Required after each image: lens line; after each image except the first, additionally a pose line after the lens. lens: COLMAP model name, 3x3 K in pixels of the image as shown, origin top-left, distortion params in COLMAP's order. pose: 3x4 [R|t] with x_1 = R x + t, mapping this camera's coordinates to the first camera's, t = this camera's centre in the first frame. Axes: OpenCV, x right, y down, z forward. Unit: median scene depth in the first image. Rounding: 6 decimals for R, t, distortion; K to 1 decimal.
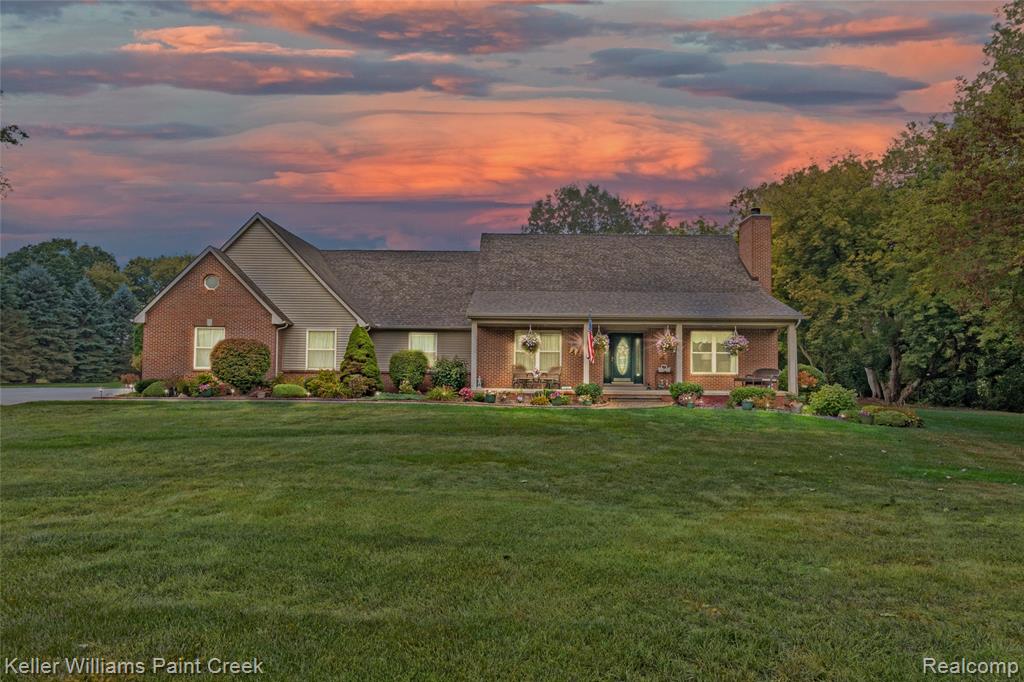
lens RADIAL K [[660.5, 0, 509.5], [0, 660.5, 345.4], [0, 0, 1]] dist [-0.003226, 0.001589]
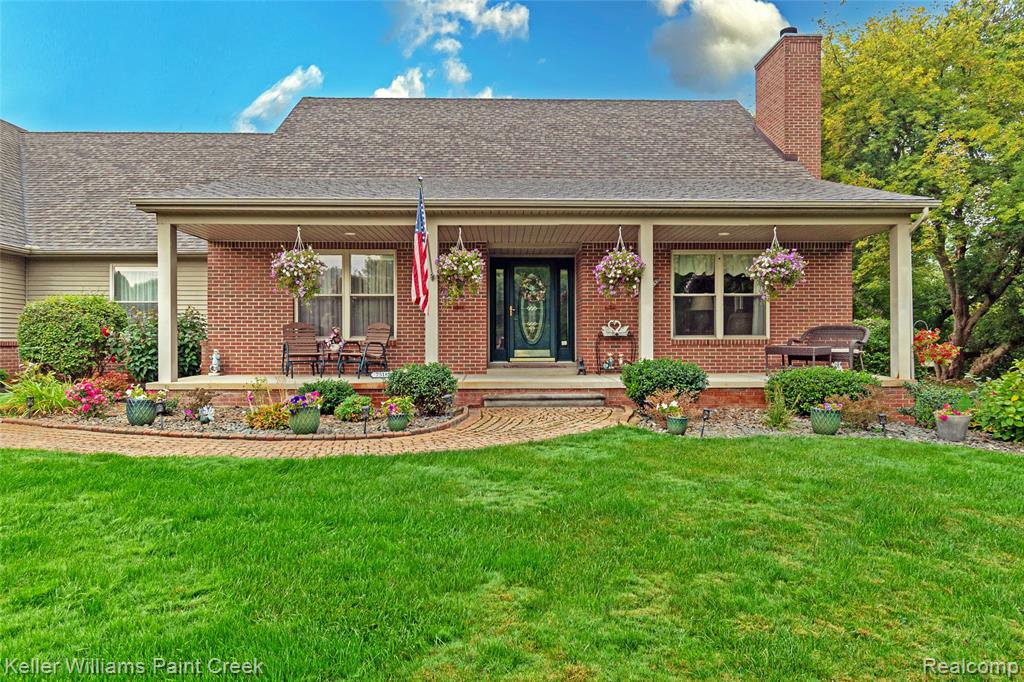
lens RADIAL K [[660.5, 0, 504.5], [0, 660.5, 338.8], [0, 0, 1]] dist [-0.003226, 0.001589]
pose [[0.999353, -0.011995, 0.033916, 0.139633], [0.010801, 0.999322, 0.035186, 0.024850], [-0.034315, -0.034797, 0.998805, 0.533008]]
